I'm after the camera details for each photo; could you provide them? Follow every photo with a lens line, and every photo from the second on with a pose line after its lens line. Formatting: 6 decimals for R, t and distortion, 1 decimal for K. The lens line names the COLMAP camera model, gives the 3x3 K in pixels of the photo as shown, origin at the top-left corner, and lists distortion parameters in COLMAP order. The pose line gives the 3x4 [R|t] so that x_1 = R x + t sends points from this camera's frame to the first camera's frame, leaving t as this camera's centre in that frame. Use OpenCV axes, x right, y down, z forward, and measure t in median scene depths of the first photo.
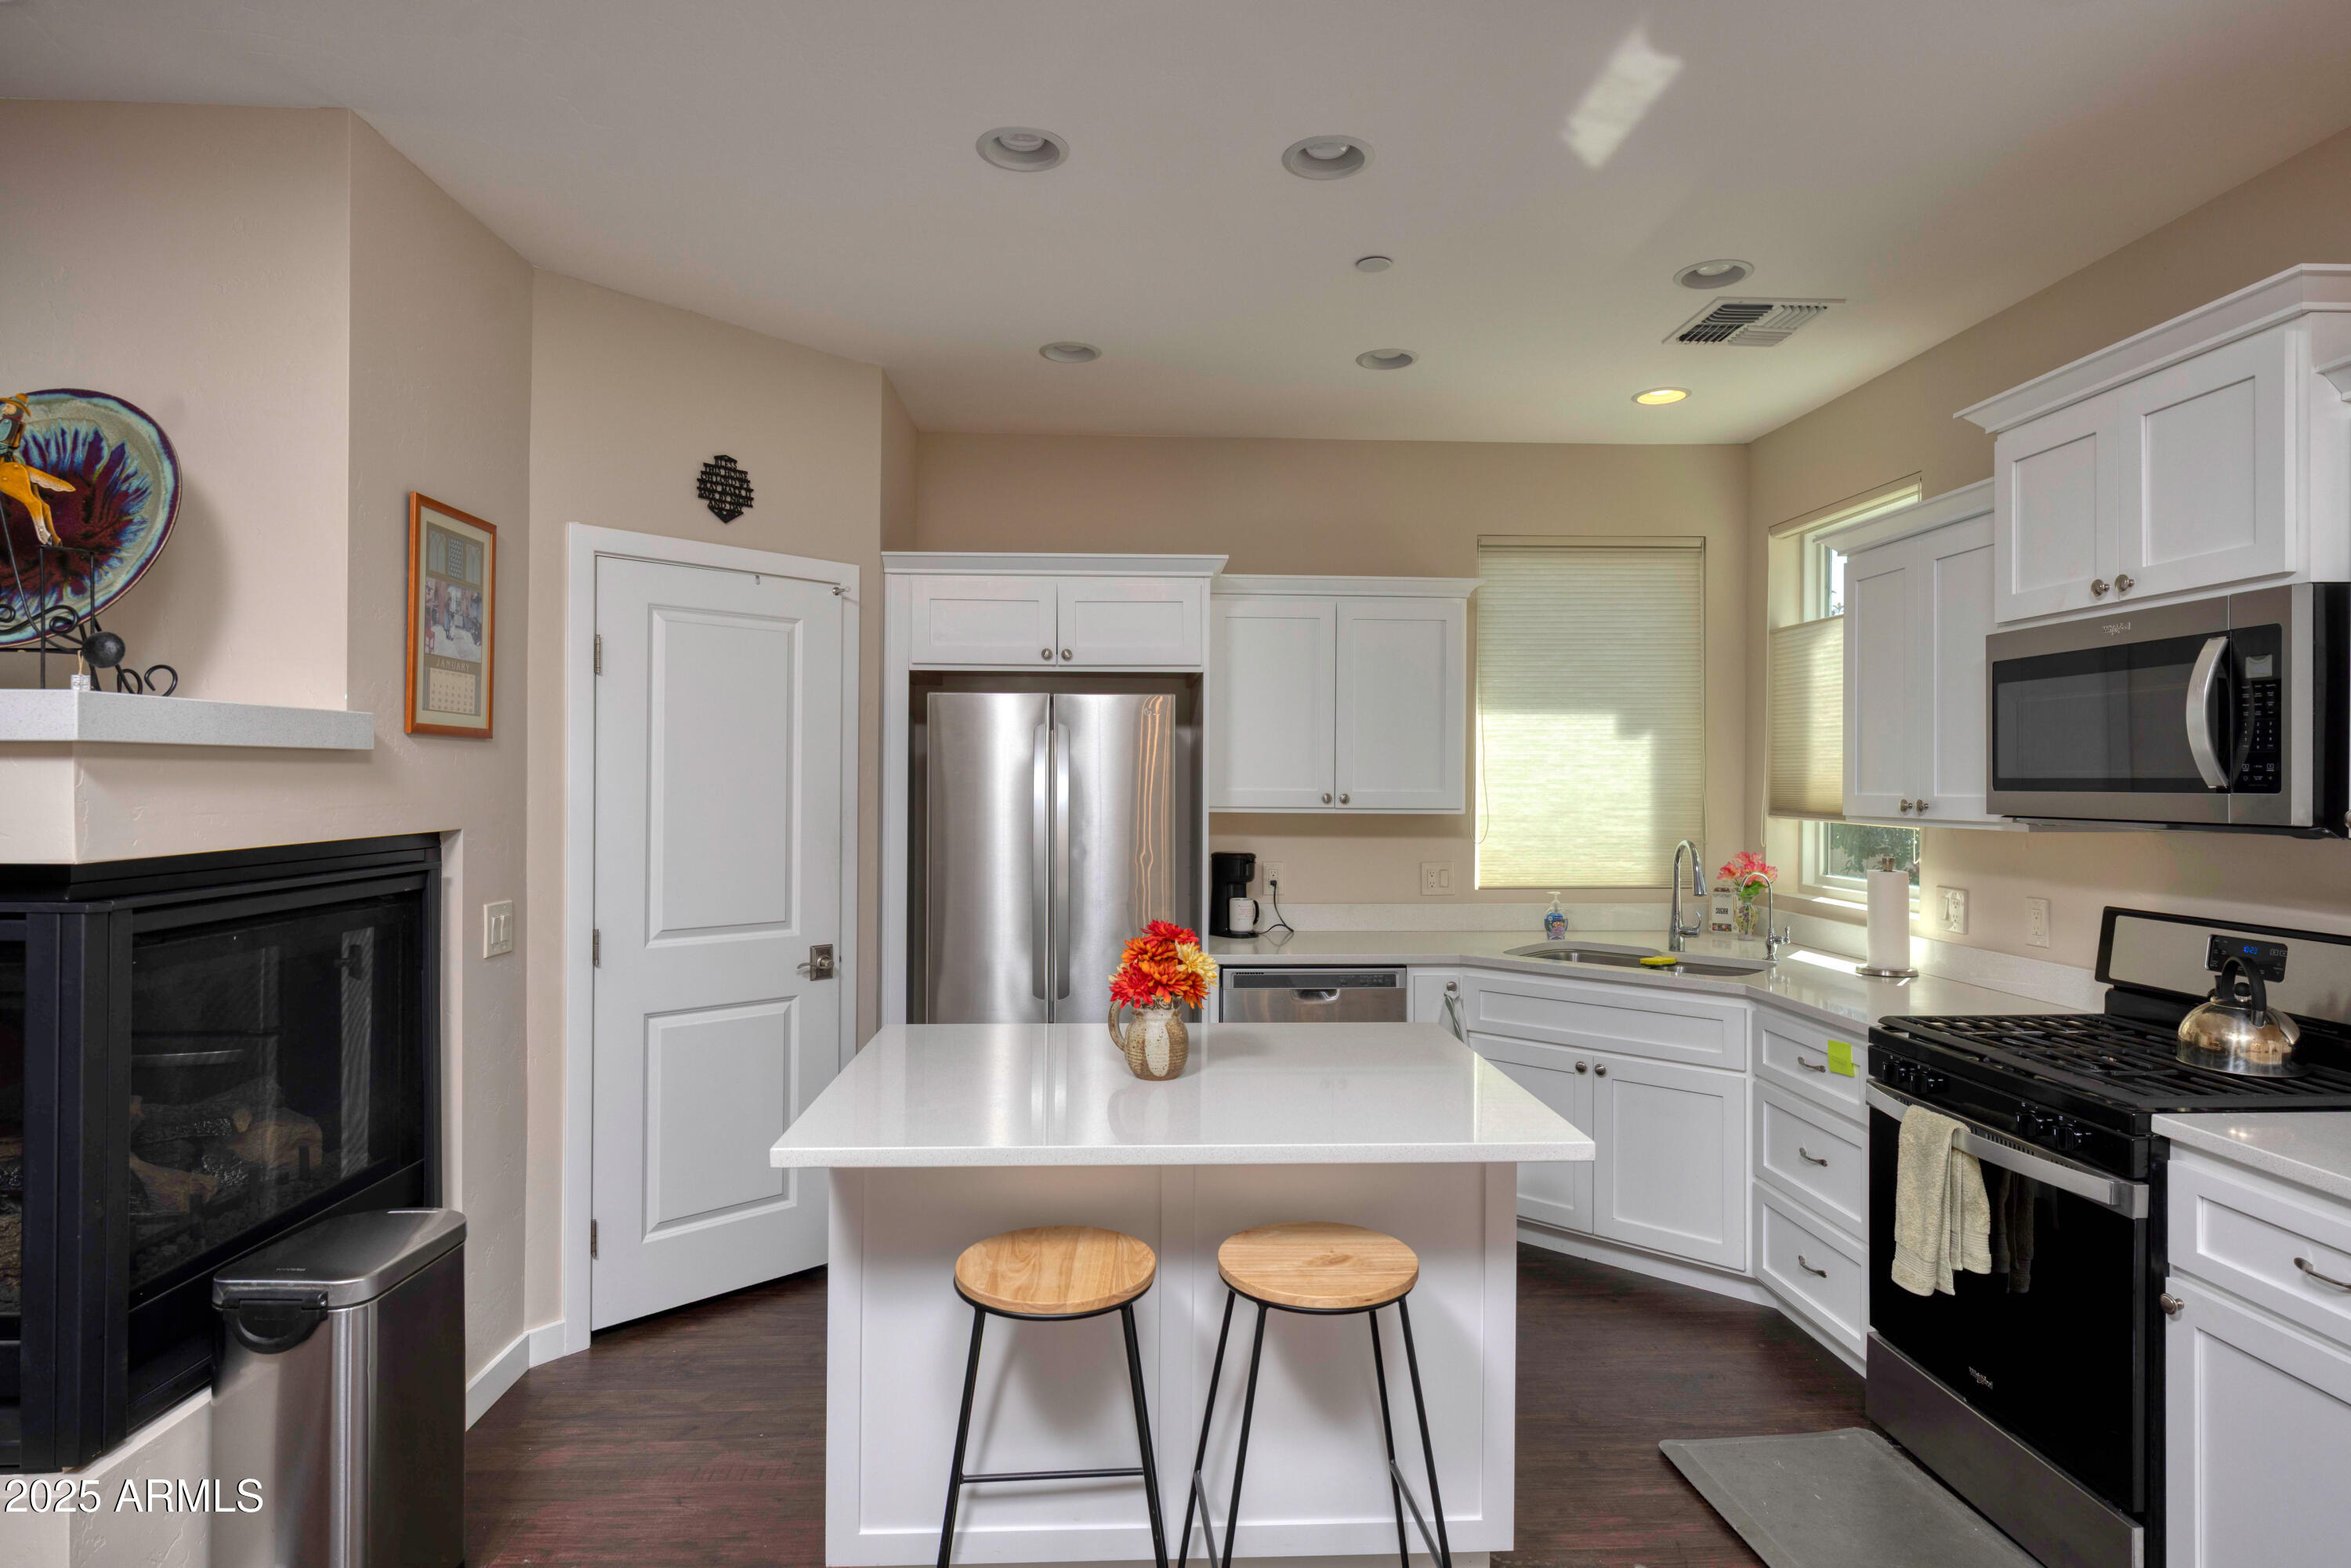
lens RADIAL K [[1267.8, 0, 1170.4], [0, 1267.8, 788.3], [0, 0, 1]] dist [0.008377, 0.001573]
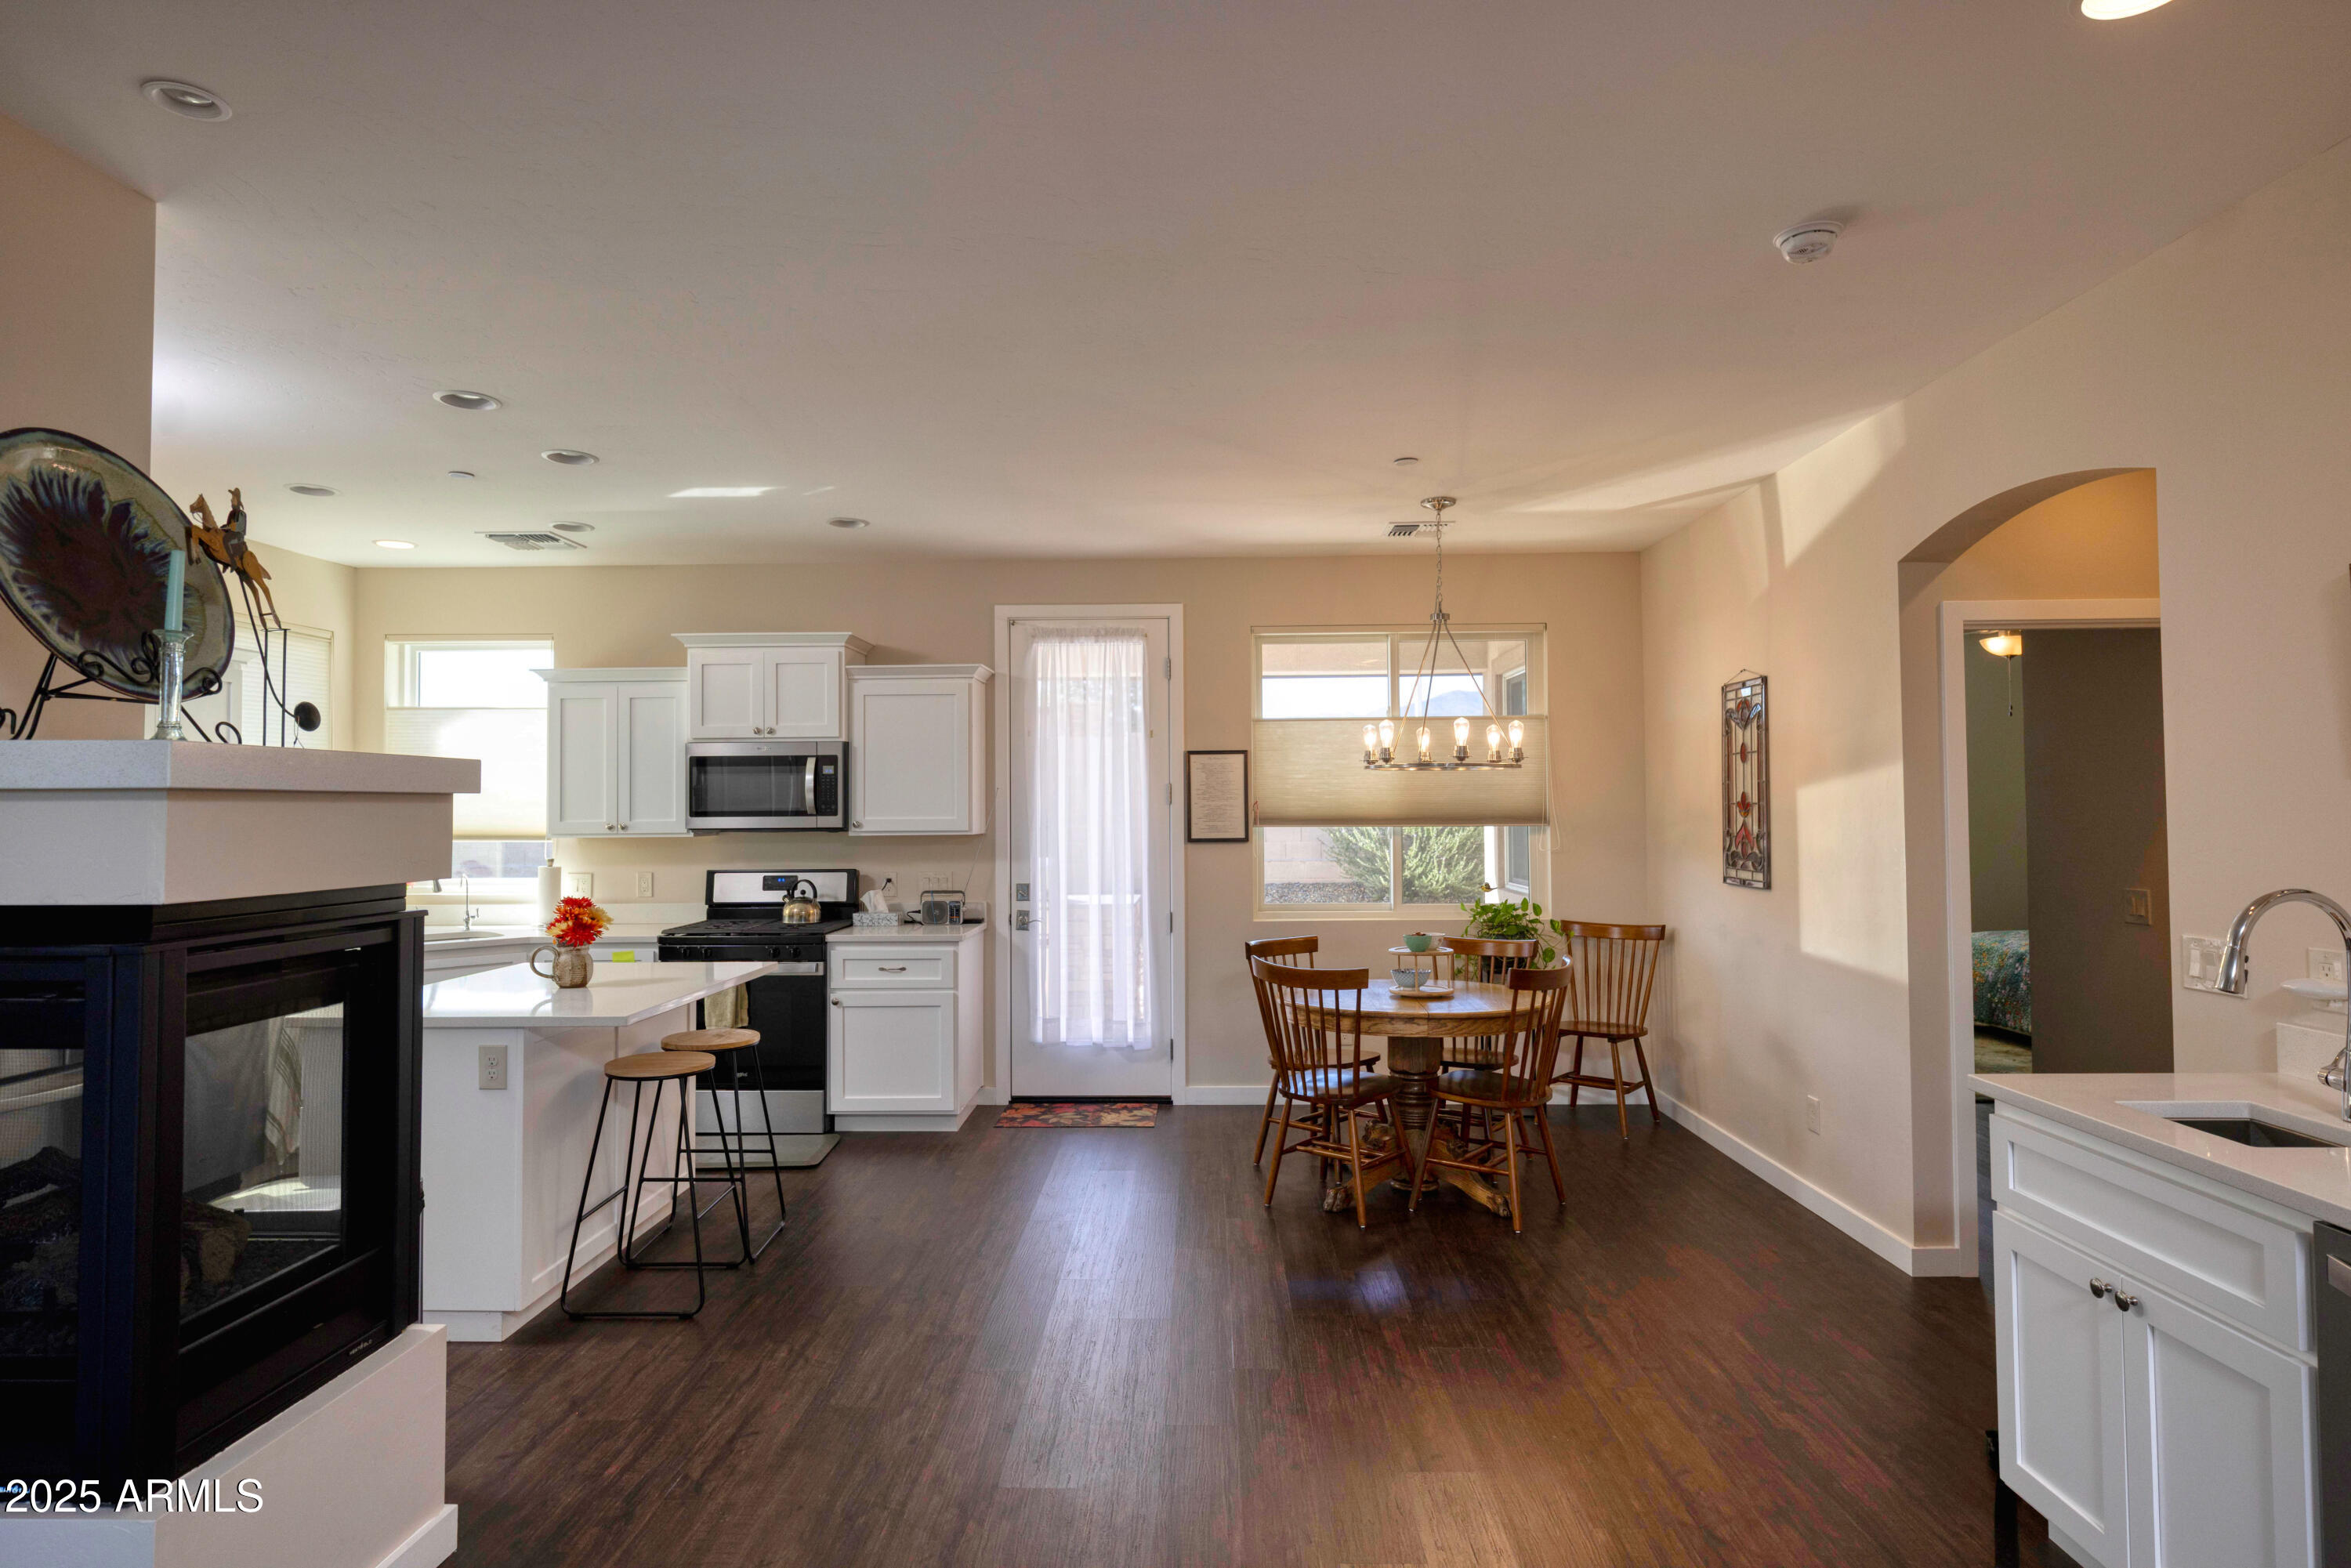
lens RADIAL K [[1267.8, 0, 1173.9], [0, 1267.8, 780.5], [0, 0, 1]] dist [0.008377, 0.001573]
pose [[0.064143, 0.017557, 0.997786, -1.799855], [0.014654, 0.999721, -0.018533, -0.011014], [-0.997833, 0.015811, 0.063868, 0.082432]]
